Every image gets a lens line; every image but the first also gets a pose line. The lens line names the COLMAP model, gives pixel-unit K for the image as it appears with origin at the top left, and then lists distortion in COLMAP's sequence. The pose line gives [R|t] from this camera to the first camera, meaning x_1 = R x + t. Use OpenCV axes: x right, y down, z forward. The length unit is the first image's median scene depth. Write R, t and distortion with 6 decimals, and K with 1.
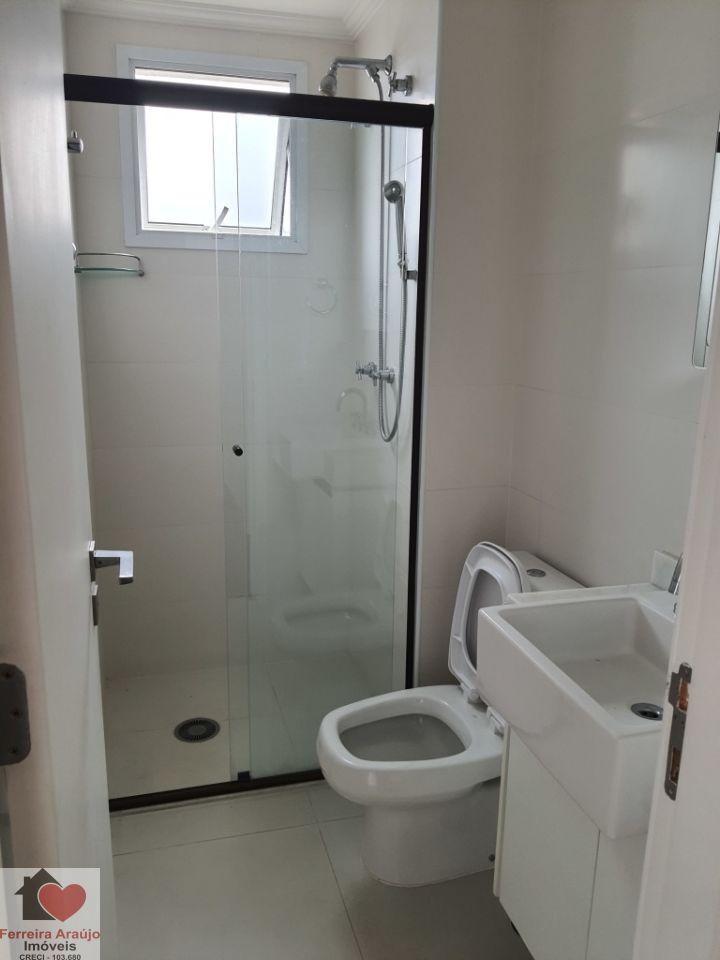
lens RADIAL K [[761.7, 0, 355.9], [0, 761.7, 477.1], [0, 0, 1]] dist [0.077876, -0.082925]
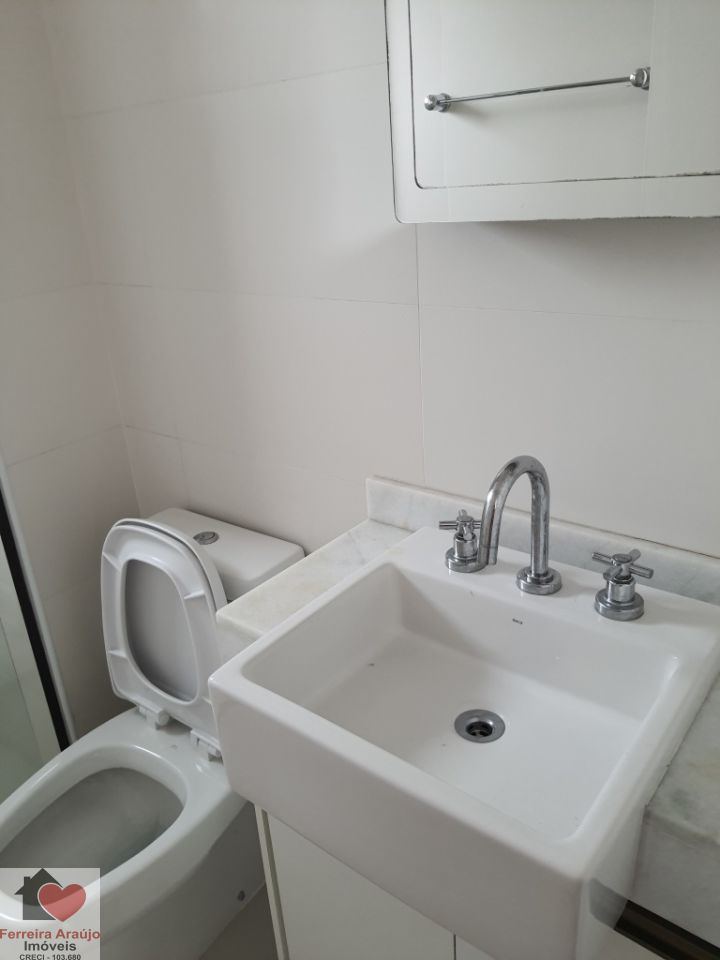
lens RADIAL K [[761.7, 0, 364.0], [0, 761.7, 477.5], [0, 0, 1]] dist [0.077876, -0.082925]
pose [[0.811282, -0.288601, 0.508459, 0.001208], [0.207792, 0.955225, 0.210638, -0.053935], [-0.546483, -0.065233, 0.834926, 0.304368]]
